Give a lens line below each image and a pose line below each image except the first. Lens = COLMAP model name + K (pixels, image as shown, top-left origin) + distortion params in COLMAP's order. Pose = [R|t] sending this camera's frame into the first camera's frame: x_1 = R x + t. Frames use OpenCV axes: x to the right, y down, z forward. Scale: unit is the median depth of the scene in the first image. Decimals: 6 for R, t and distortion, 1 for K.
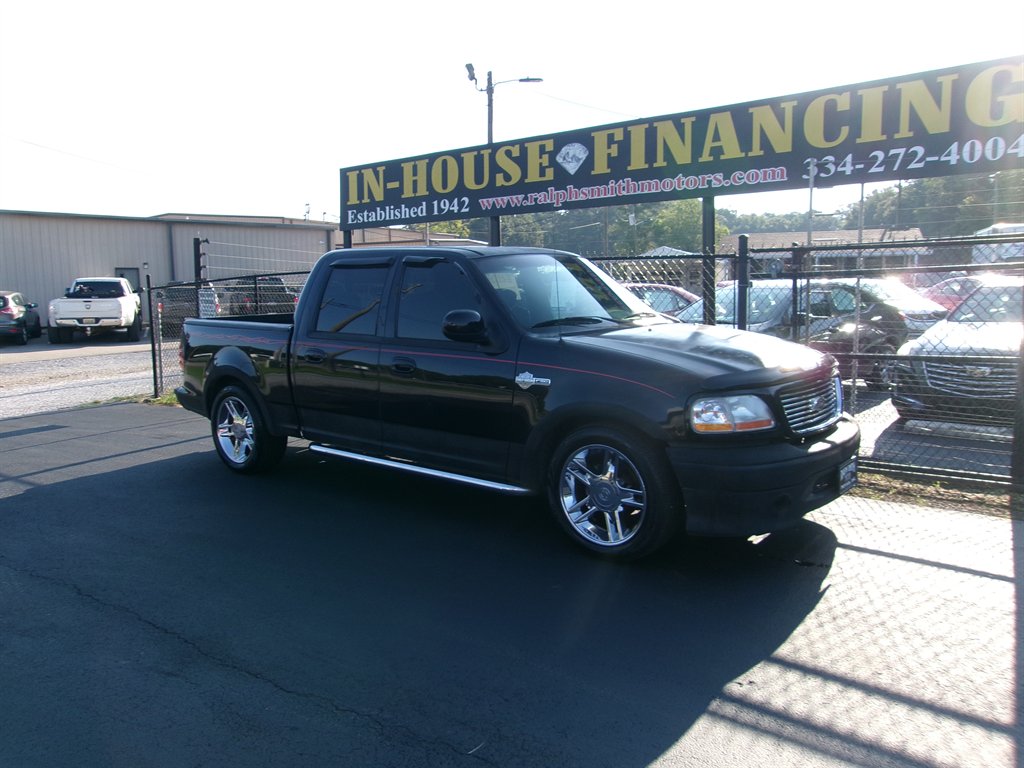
lens RADIAL K [[804.8, 0, 512.3], [0, 804.8, 384.0], [0, 0, 1]] dist [-0.042599, 0.076386]
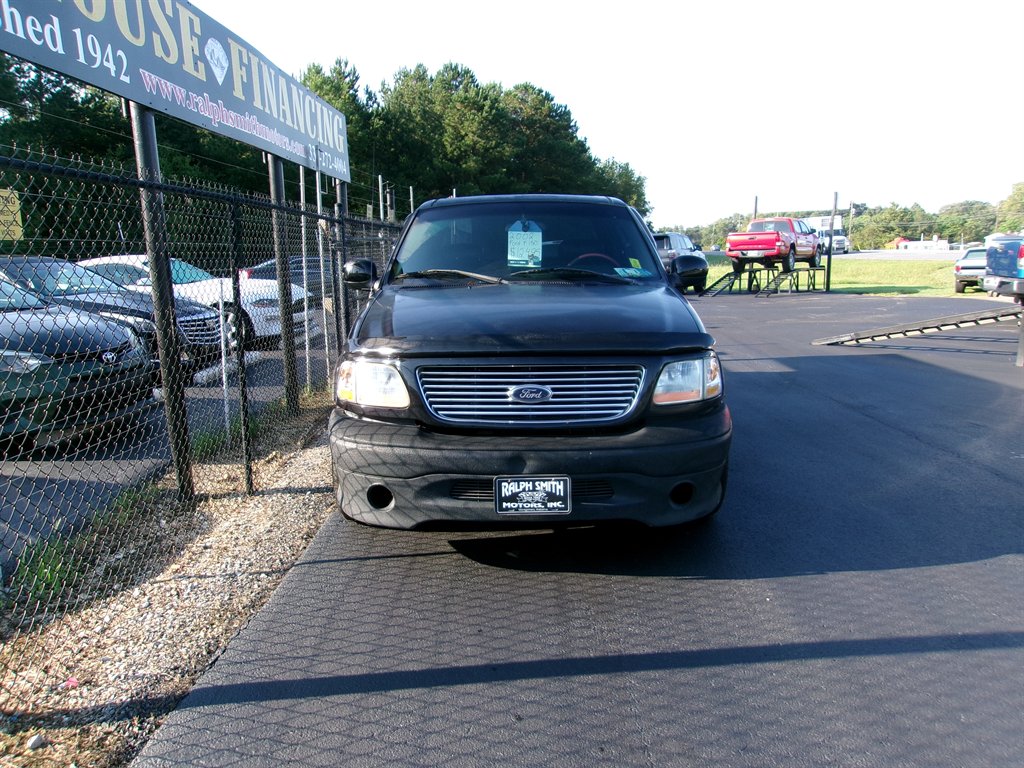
lens RADIAL K [[798.9, 0, 507.1], [0, 798.9, 382.8], [0, 0, 1]] dist [-0.025903, 0.049635]
pose [[-0.608118, -0.098416, 0.787722, -0.676296], [0.131046, 0.966227, 0.221885, -0.135859], [-0.782955, 0.238160, -0.574683, 1.311600]]
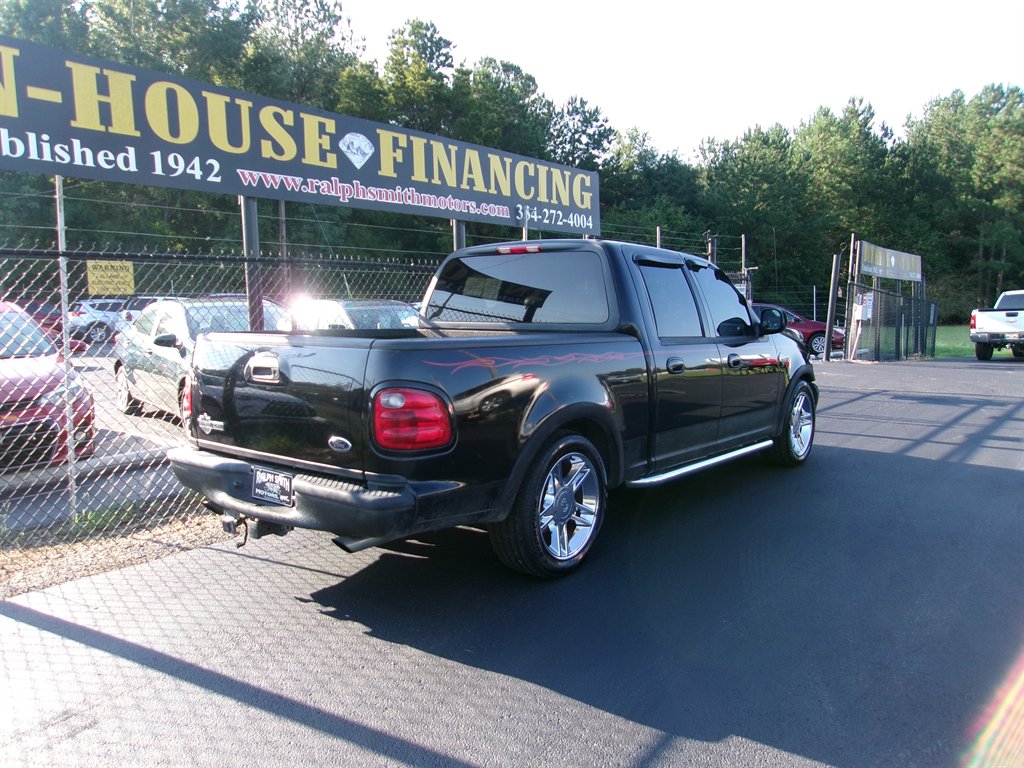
lens RADIAL K [[804.8, 0, 504.0], [0, 804.8, 386.7], [0, 0, 1]] dist [-0.042599, 0.076386]
pose [[-0.019735, -0.084791, 0.996203, -0.846233], [0.131114, 0.987573, 0.086654, -0.084937], [-0.991171, 0.132326, -0.008373, 0.913453]]
